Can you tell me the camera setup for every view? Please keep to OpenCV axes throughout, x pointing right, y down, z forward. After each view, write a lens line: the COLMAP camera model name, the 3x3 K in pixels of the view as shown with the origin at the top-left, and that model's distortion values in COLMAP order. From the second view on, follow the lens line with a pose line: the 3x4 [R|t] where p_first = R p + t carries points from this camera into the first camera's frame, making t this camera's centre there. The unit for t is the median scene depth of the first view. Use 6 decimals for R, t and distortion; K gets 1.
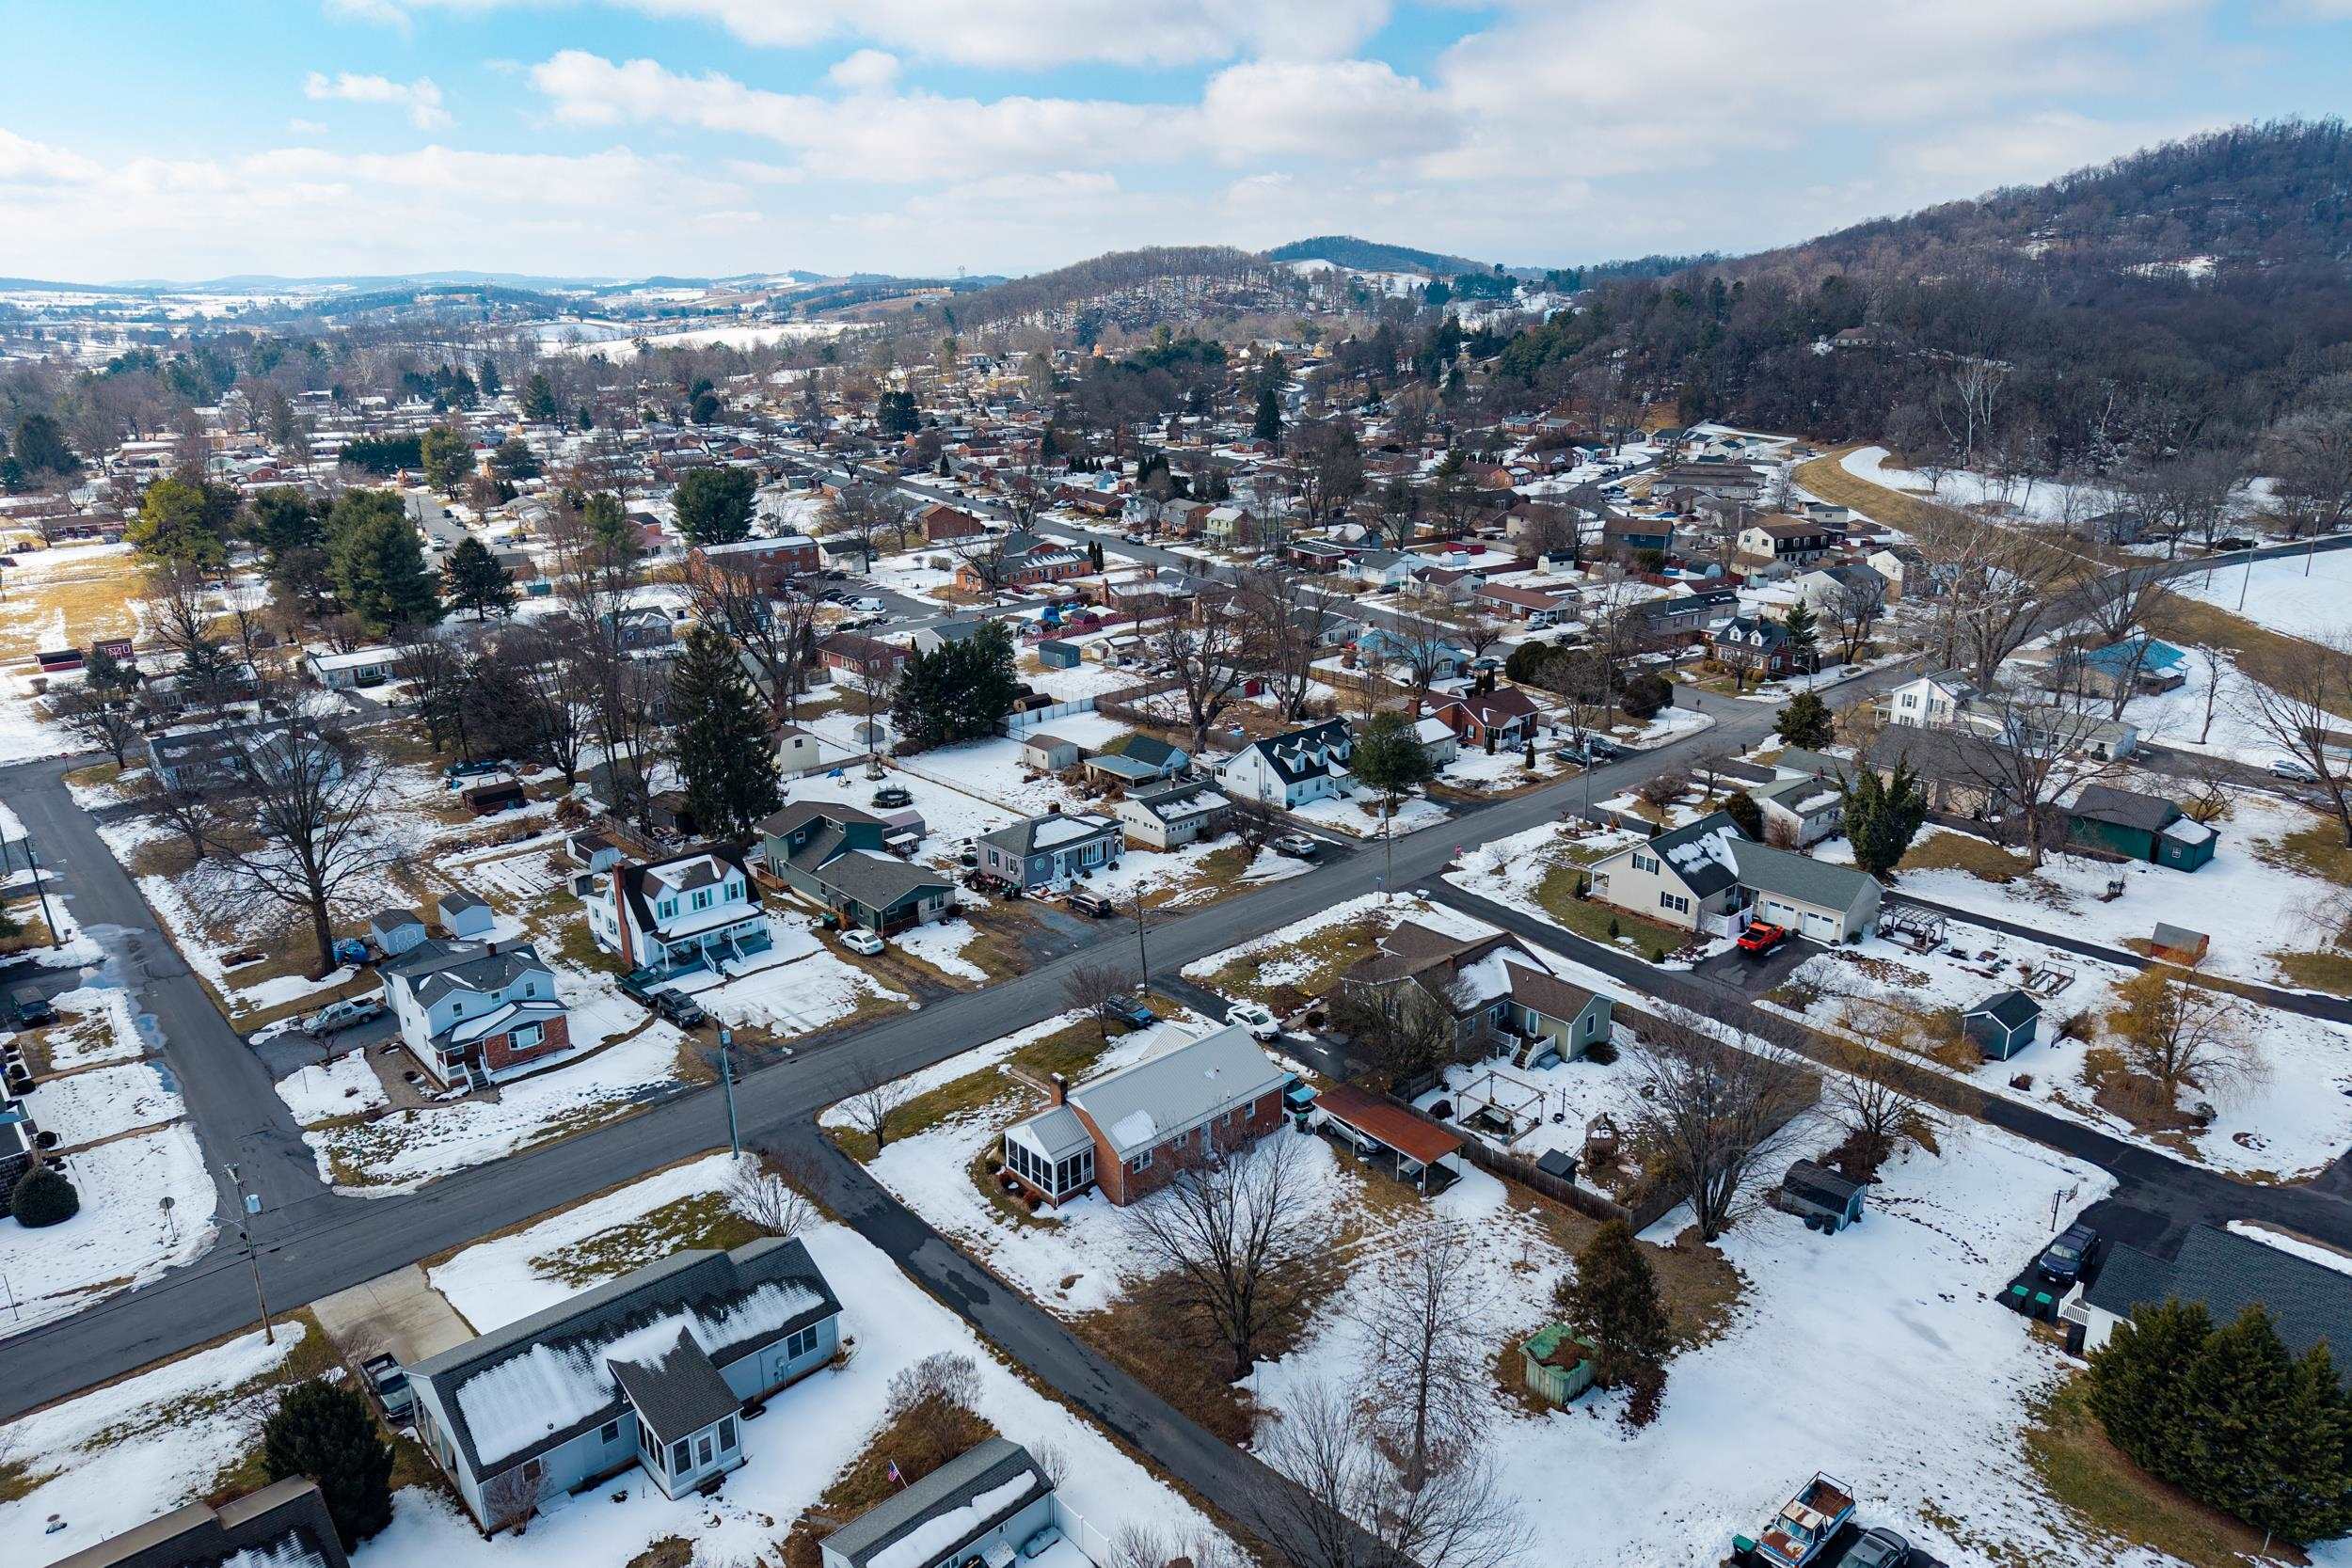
lens RADIAL K [[1574.9, 0, 1181.5], [0, 1574.9, 782.4], [0, 0, 1]] dist [0.019802, -0.019187]
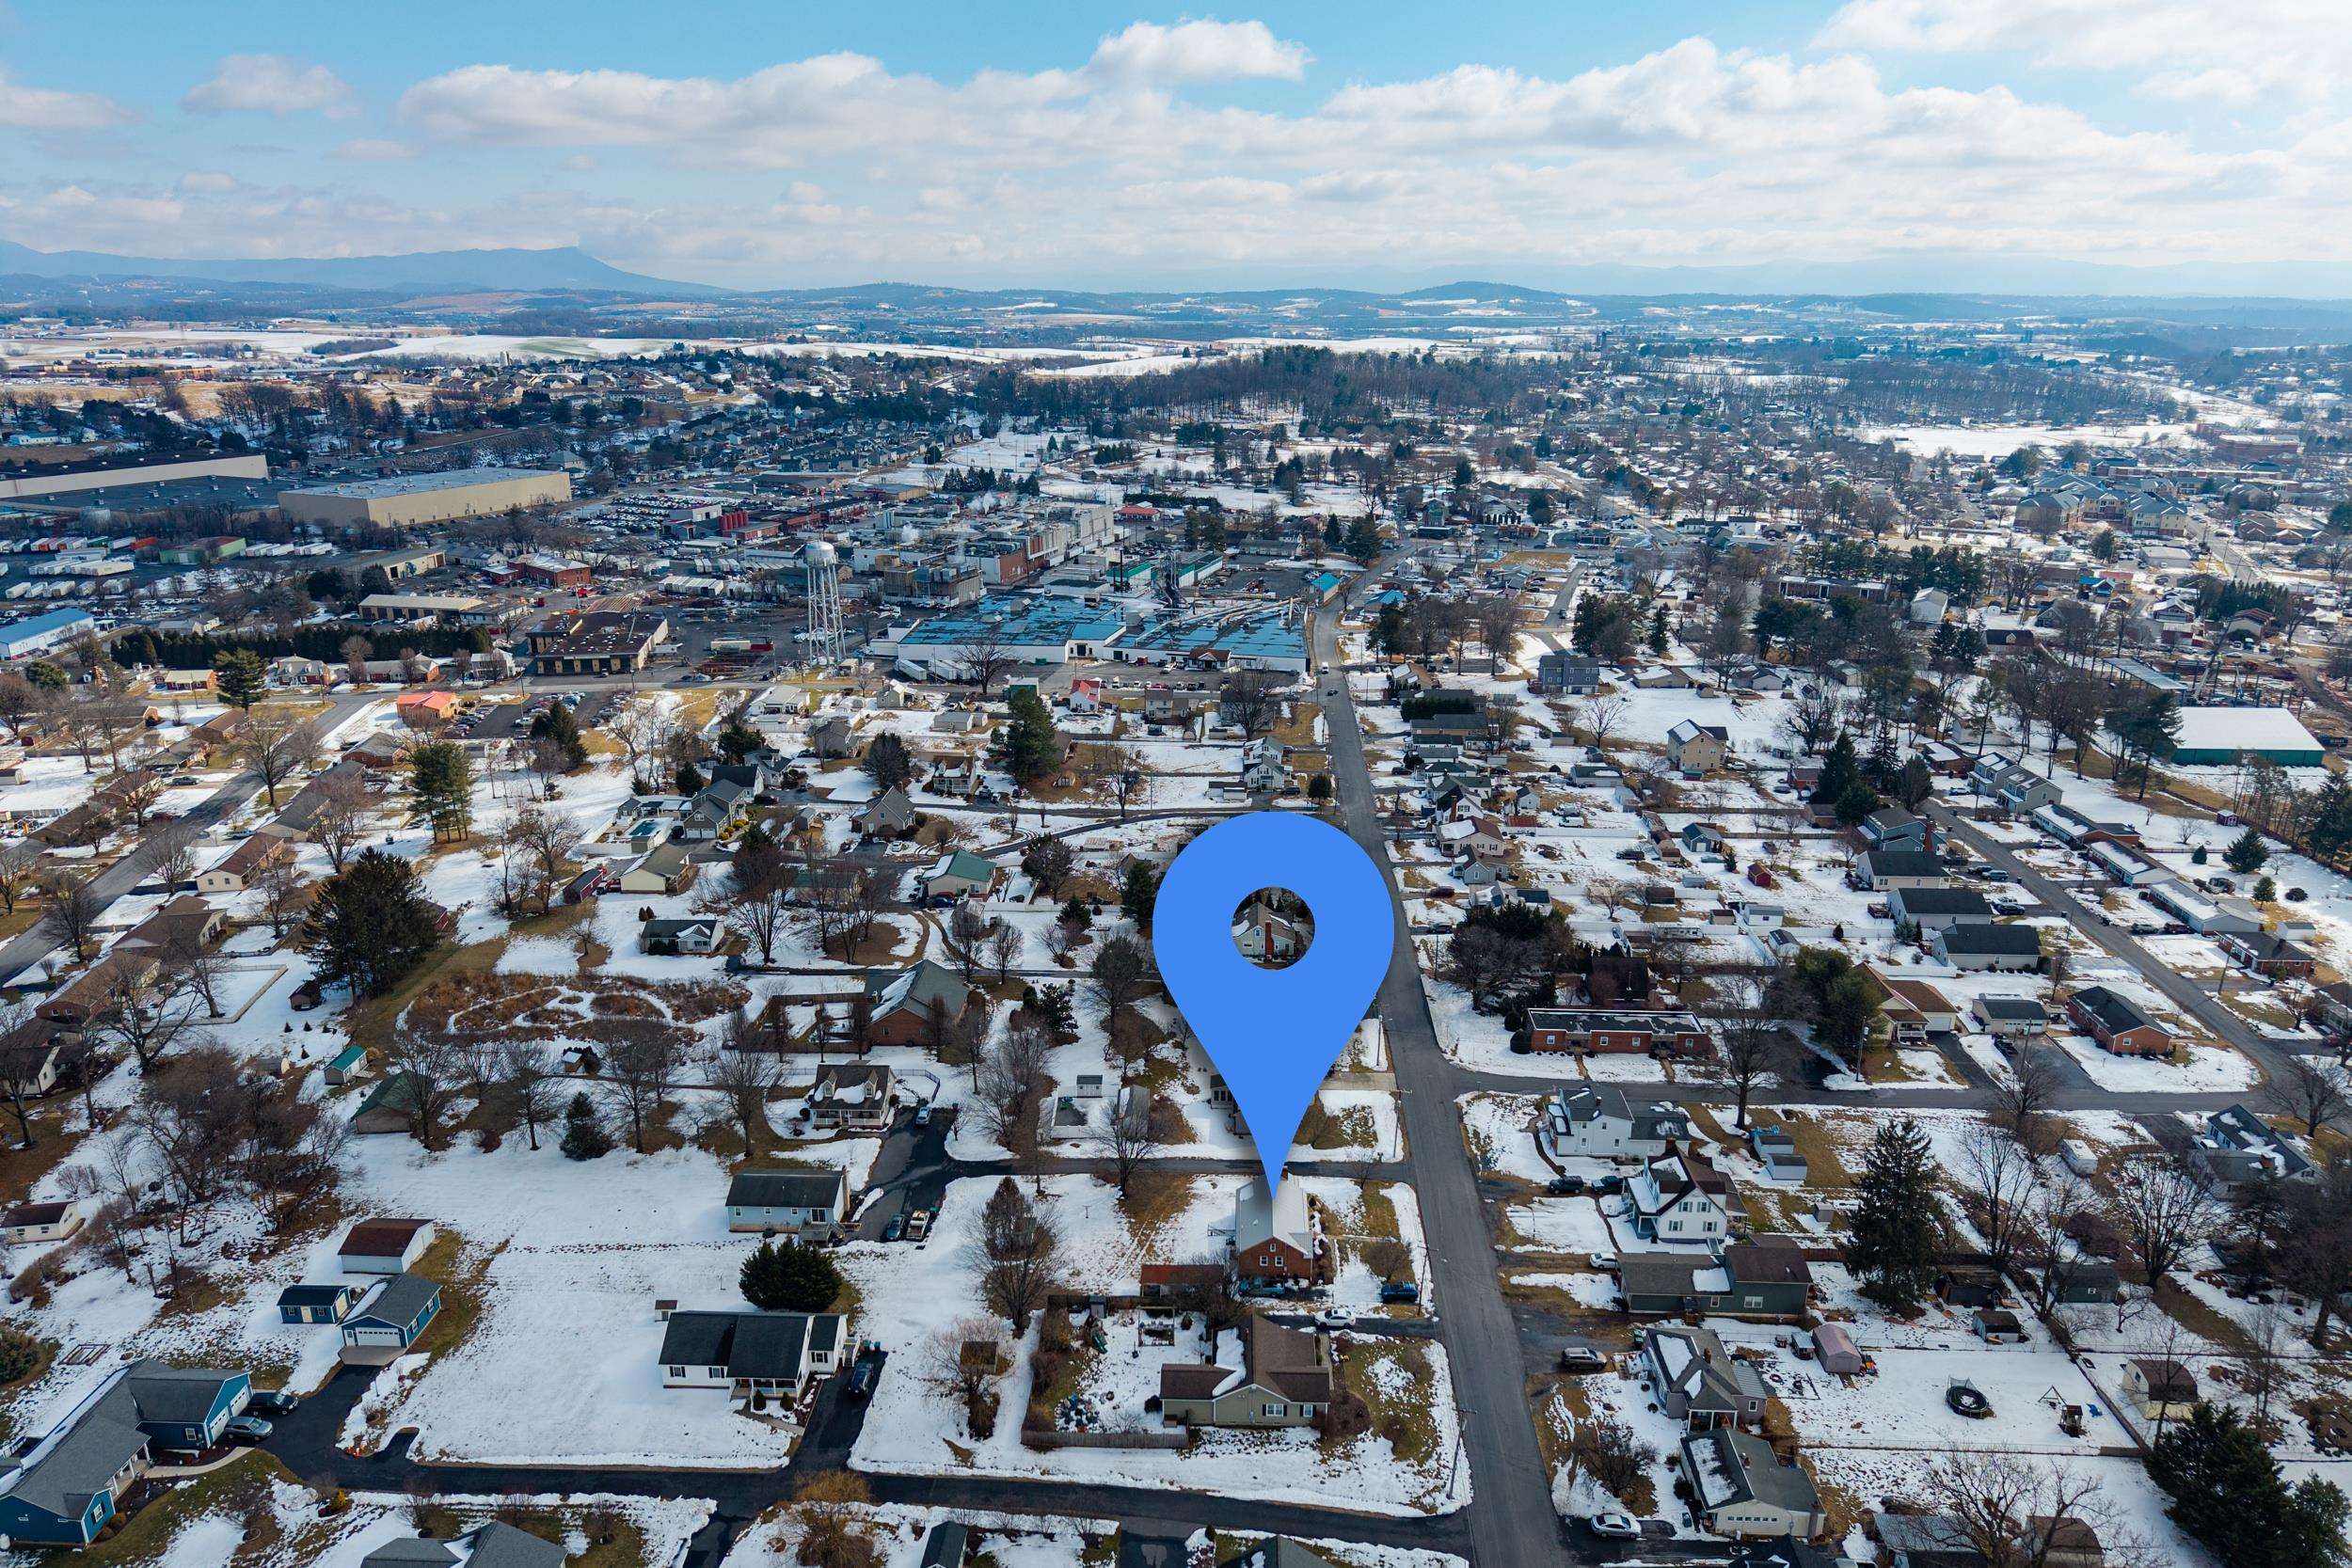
lens RADIAL K [[1574.9, 0, 1181.5], [0, 1574.9, 782.4], [0, 0, 1]] dist [0.019802, -0.019187]
pose [[-0.700103, 0.220647, -0.679095, 1.110872], [-0.208406, 0.846504, 0.489895, -1.041927], [0.682951, 0.484505, -0.546656, 1.519544]]
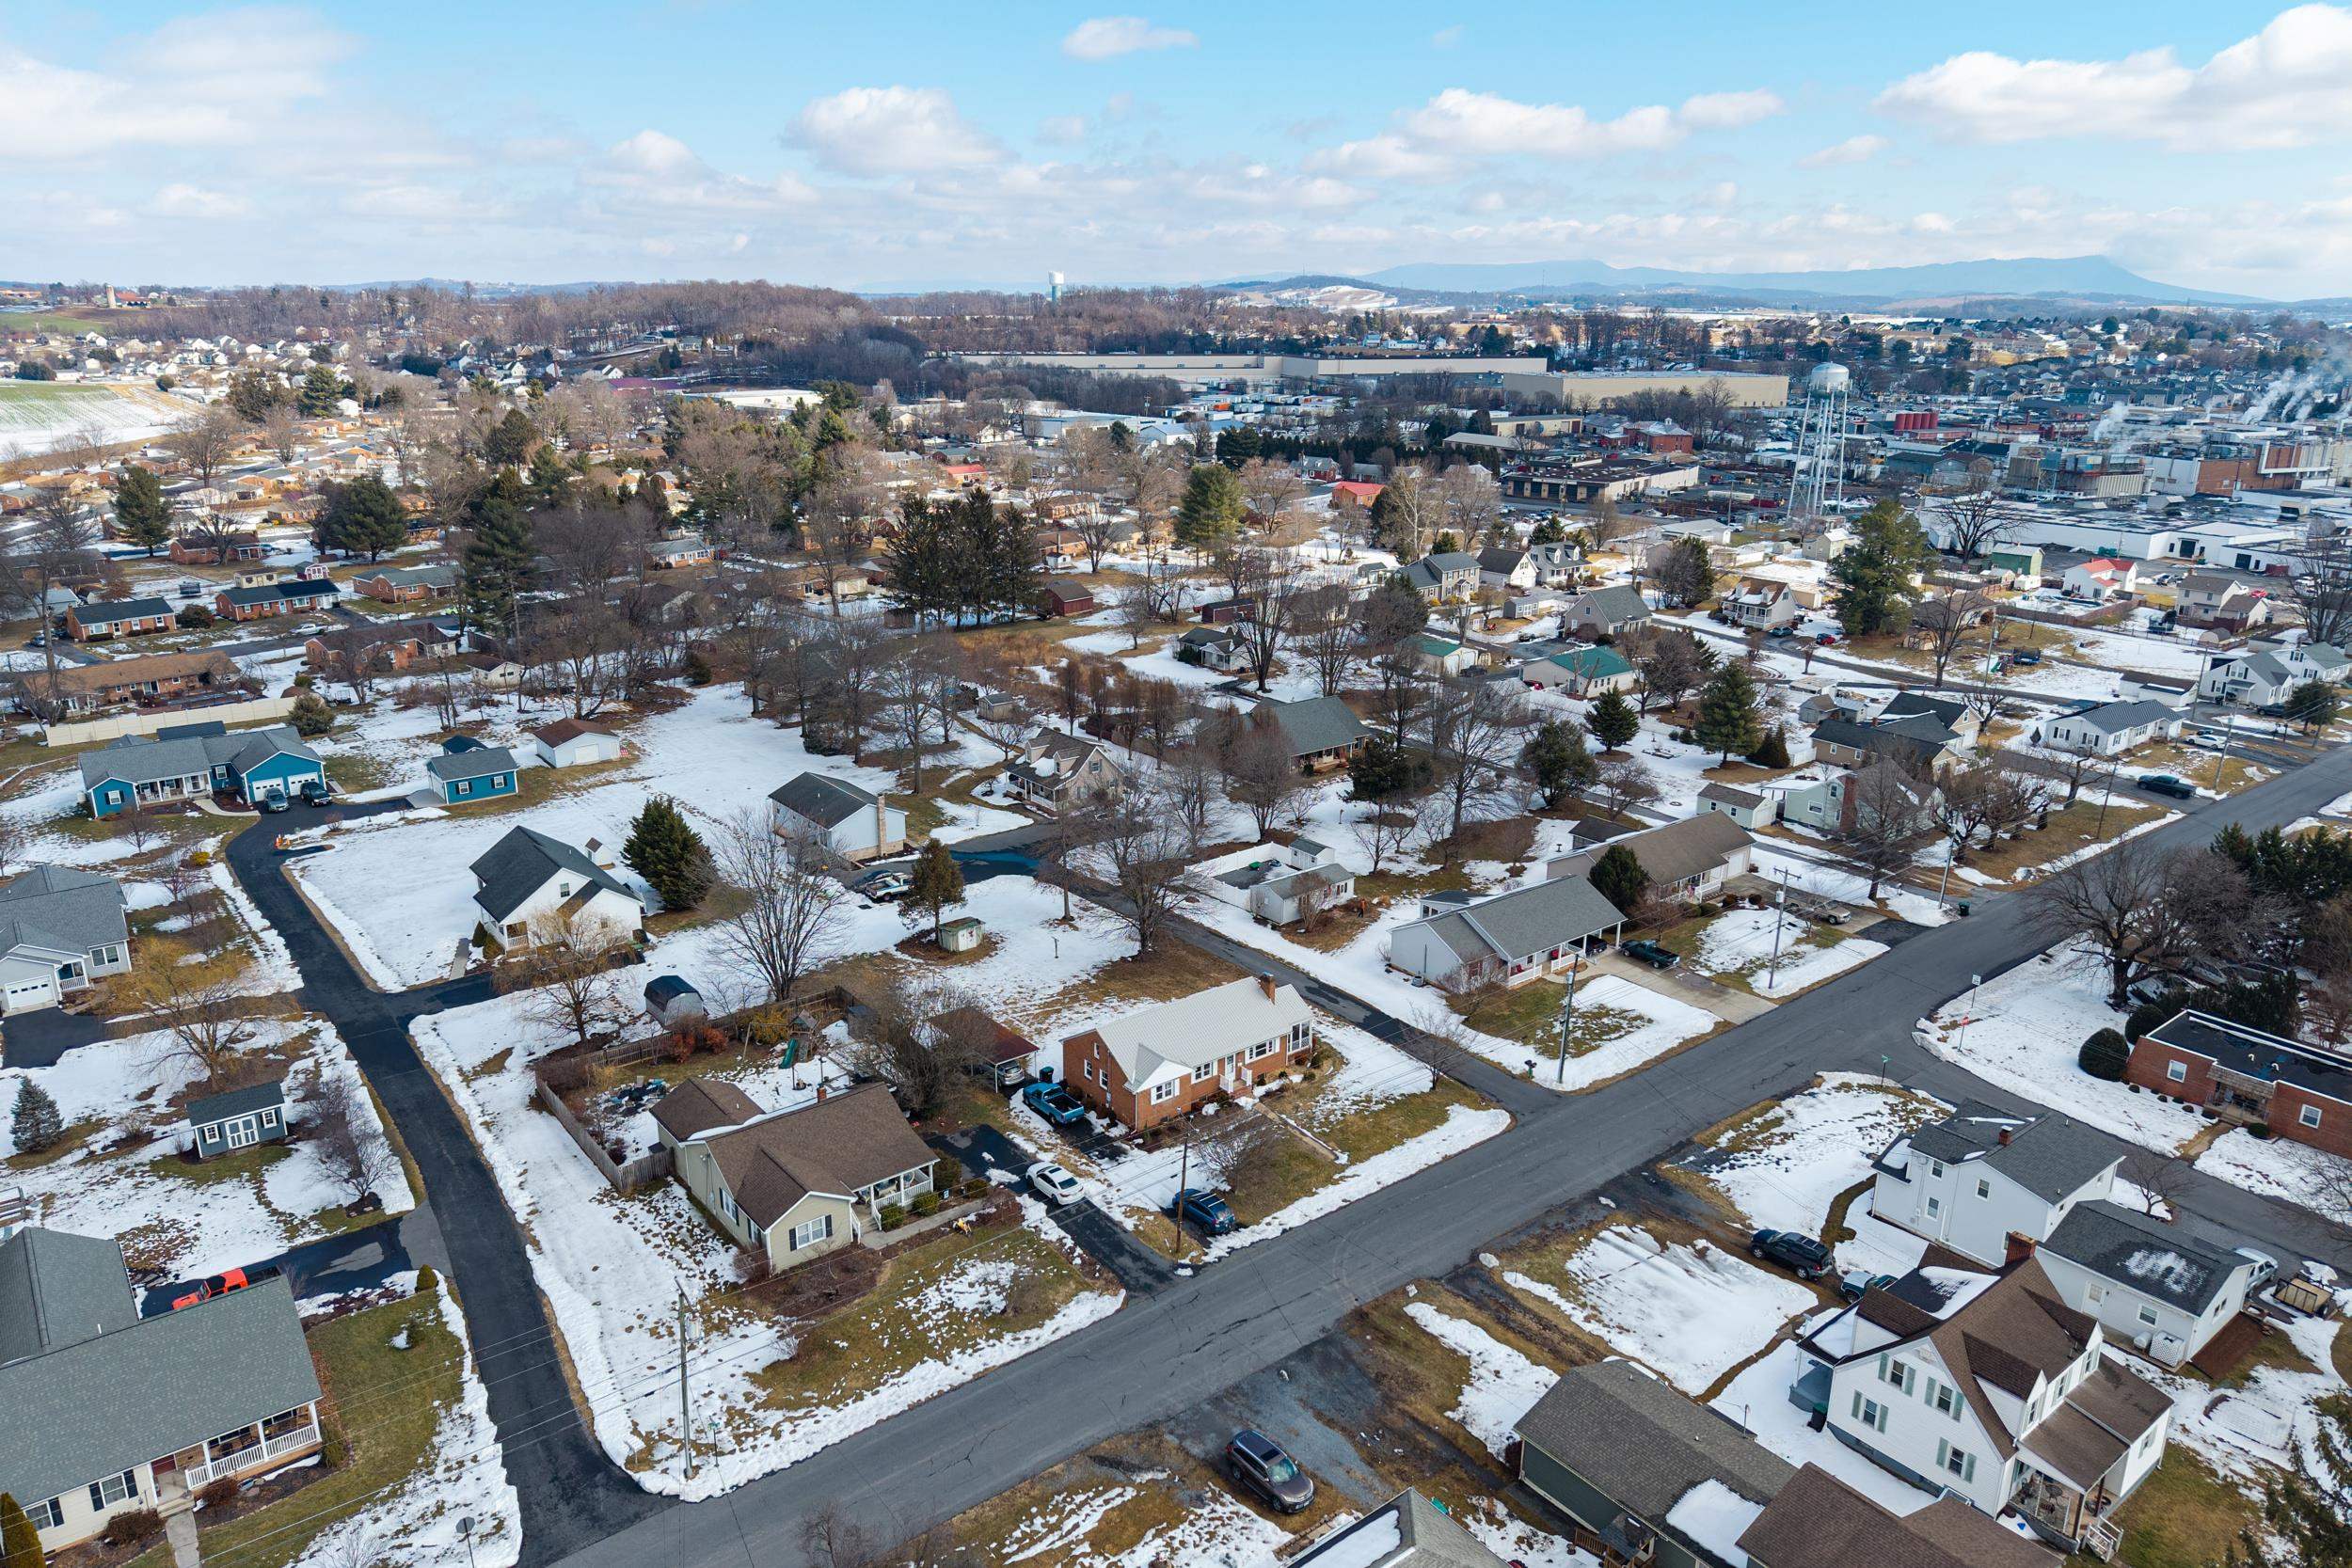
lens RADIAL K [[1567.8, 0, 1185.9], [0, 1567.8, 781.2], [0, 0, 1]] dist [0.040753, -0.048667]
pose [[-0.998016, -0.019472, 0.059873, -0.071304], [0.017788, 0.825027, 0.564813, -0.502917], [-0.060395, 0.564757, -0.823044, 1.594027]]
